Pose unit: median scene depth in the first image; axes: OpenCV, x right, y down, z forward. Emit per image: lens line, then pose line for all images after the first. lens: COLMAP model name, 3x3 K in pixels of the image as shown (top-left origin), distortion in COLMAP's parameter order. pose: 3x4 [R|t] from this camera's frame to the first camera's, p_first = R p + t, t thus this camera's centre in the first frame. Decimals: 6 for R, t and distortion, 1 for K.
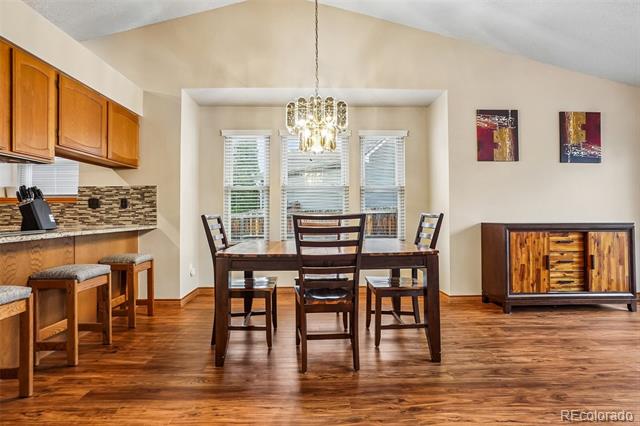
lens RADIAL K [[320.3, 0, 319.6], [0, 320.3, 213.7], [0, 0, 1]] dist [-0.020762, 0.000016]
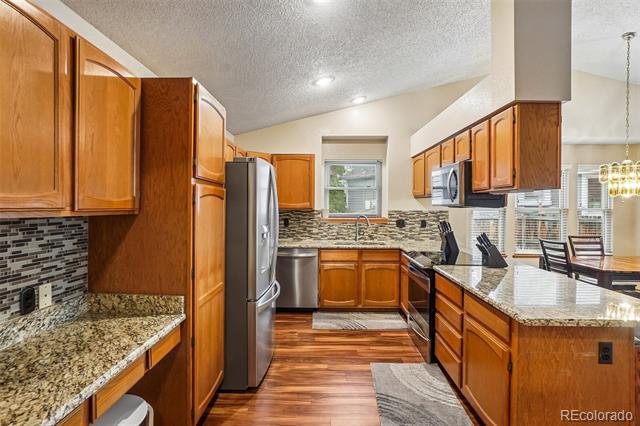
lens RADIAL K [[334.9, 0, 319.3], [0, 334.9, 213.0], [0, 0, 1]] dist [-0.030372, 0.016549]
pose [[0.999395, 0.015076, -0.031355, -1.003634], [-0.014443, 0.999689, 0.020344, -0.099289], [0.031652, -0.019879, 0.999301, -0.382621]]
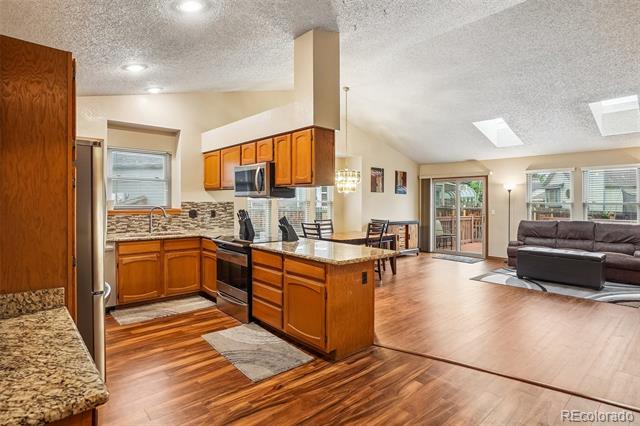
lens RADIAL K [[334.9, 0, 320.4], [0, 334.9, 210.5], [0, 0, 1]] dist [-0.030372, 0.016549]
pose [[0.756689, -0.001732, 0.653773, -1.244704], [-0.013176, 0.999753, 0.017900, -0.081608], [-0.653643, -0.022159, 0.756479, -0.468272]]
